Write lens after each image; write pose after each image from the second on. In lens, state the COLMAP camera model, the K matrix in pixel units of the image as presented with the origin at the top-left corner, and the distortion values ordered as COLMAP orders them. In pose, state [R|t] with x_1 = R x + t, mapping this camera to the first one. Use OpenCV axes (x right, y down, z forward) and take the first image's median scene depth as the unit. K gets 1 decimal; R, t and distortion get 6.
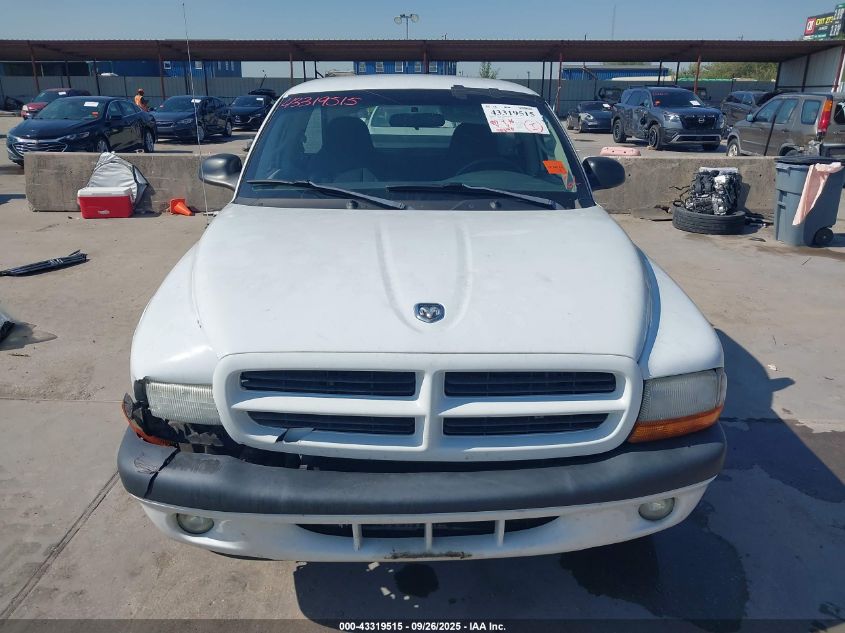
lens RADIAL K [[659.5, 0, 426.9], [0, 659.5, 313.3], [0, 0, 1]] dist [0.028159, -0.039834]
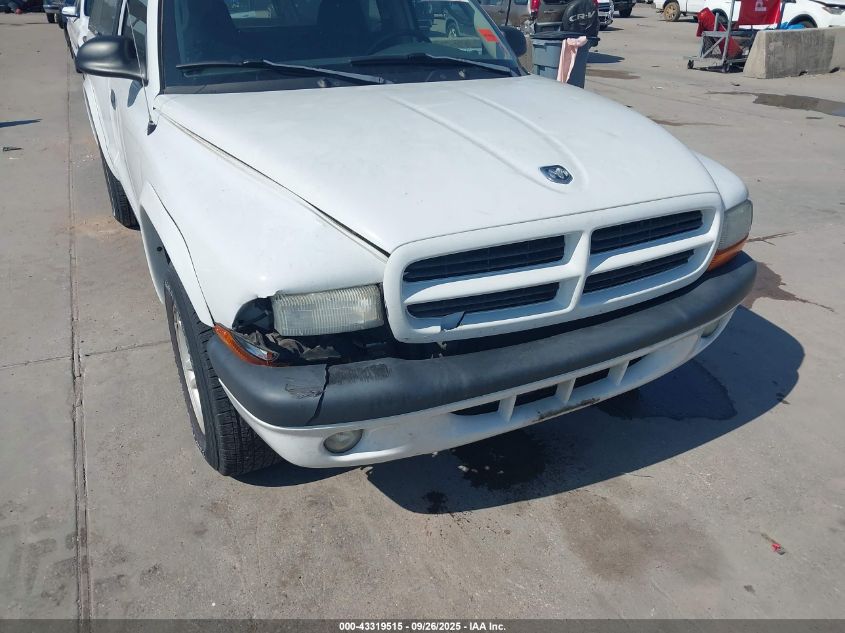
lens RADIAL K [[659.5, 0, 425.4], [0, 659.5, 323.3], [0, 0, 1]] dist [0.028159, -0.039834]
pose [[0.903589, -0.199221, 0.379259, -0.425459], [0.137302, 0.973266, 0.184125, 0.004566], [-0.405801, -0.114300, 0.906786, 0.110327]]
